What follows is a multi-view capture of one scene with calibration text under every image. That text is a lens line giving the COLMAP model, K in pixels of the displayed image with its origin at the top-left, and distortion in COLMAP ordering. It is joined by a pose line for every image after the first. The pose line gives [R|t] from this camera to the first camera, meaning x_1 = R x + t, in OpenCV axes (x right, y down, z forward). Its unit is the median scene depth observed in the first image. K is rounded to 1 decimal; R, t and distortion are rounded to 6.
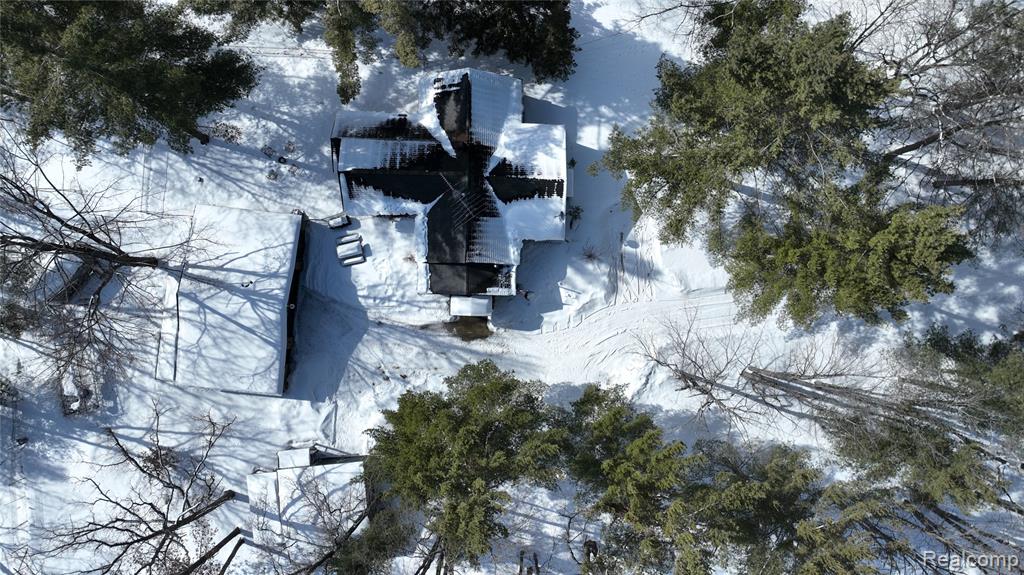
lens RADIAL K [[718.6, 0, 516.0], [0, 718.6, 286.3], [0, 0, 1]] dist [0.010532, 0.001432]
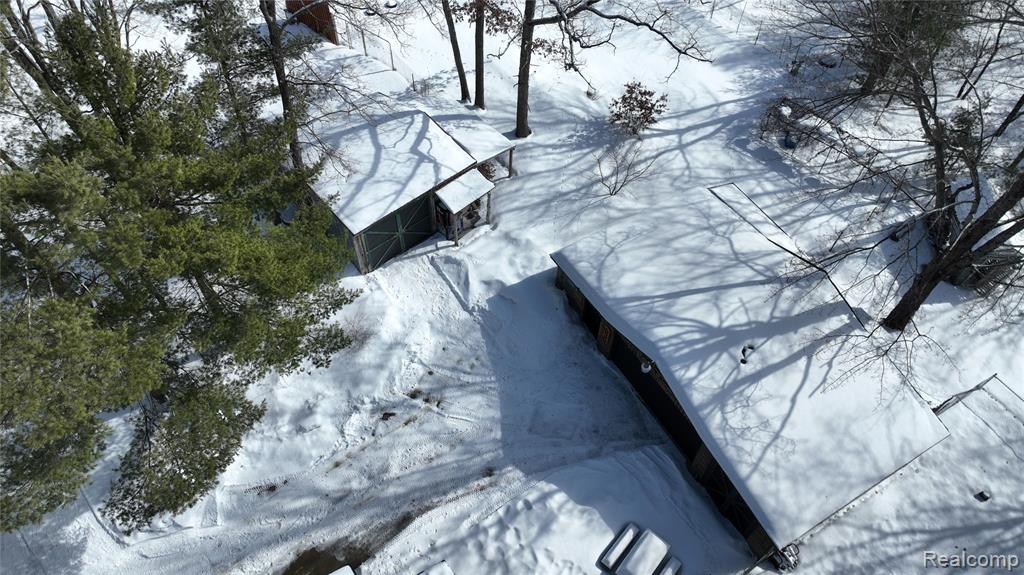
lens RADIAL K [[718.6, 0, 508.1], [0, 718.6, 281.2], [0, 0, 1]] dist [0.010532, 0.001432]
pose [[-0.806111, 0.469264, -0.360523, -0.089408], [-0.591547, -0.655530, 0.469418, -0.096723], [-0.016052, 0.591669, 0.806021, 0.553257]]
